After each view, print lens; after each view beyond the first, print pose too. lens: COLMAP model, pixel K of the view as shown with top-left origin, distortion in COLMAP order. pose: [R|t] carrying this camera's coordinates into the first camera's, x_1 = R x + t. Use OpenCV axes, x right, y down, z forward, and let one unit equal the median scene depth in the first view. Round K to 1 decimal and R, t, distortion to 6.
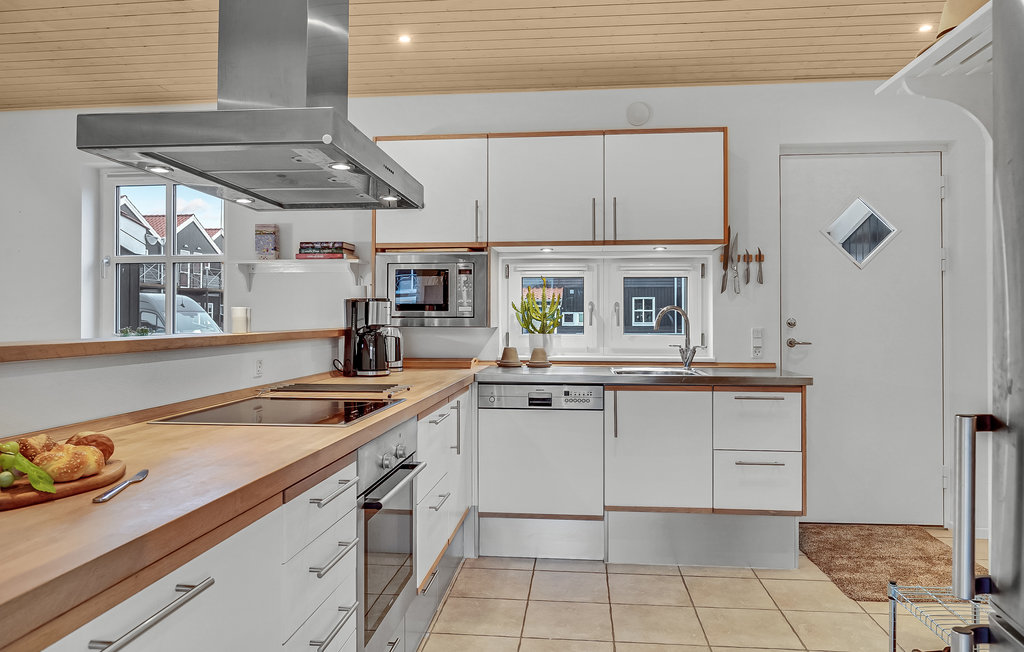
lens RADIAL K [[691.0, 0, 512.0], [0, 691.0, 326.0], [0, 0, 1]] dist [0.000395, 0.000063]
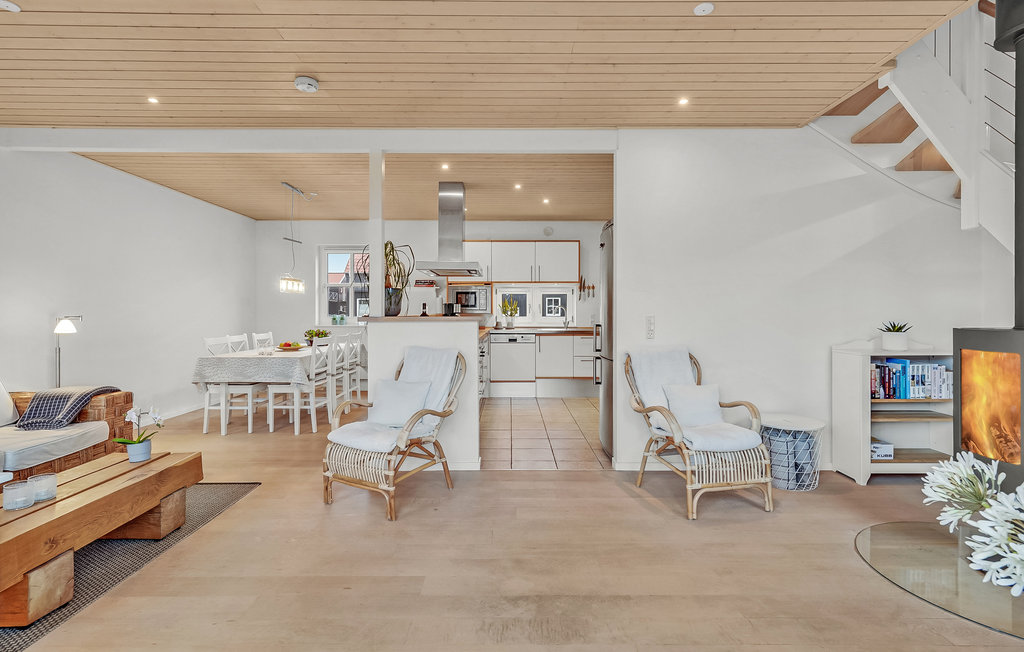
lens RADIAL K [[488.8, 0, 512.0], [0, 488.8, 326.0], [0, 0, 1]] dist [0.000182, 0.000564]
pose [[0.994753, -0.002013, 0.102283, -0.141177], [0.000113, 0.999827, 0.018580, 0.013295], [-0.102303, -0.018471, 0.994582, -0.825838]]
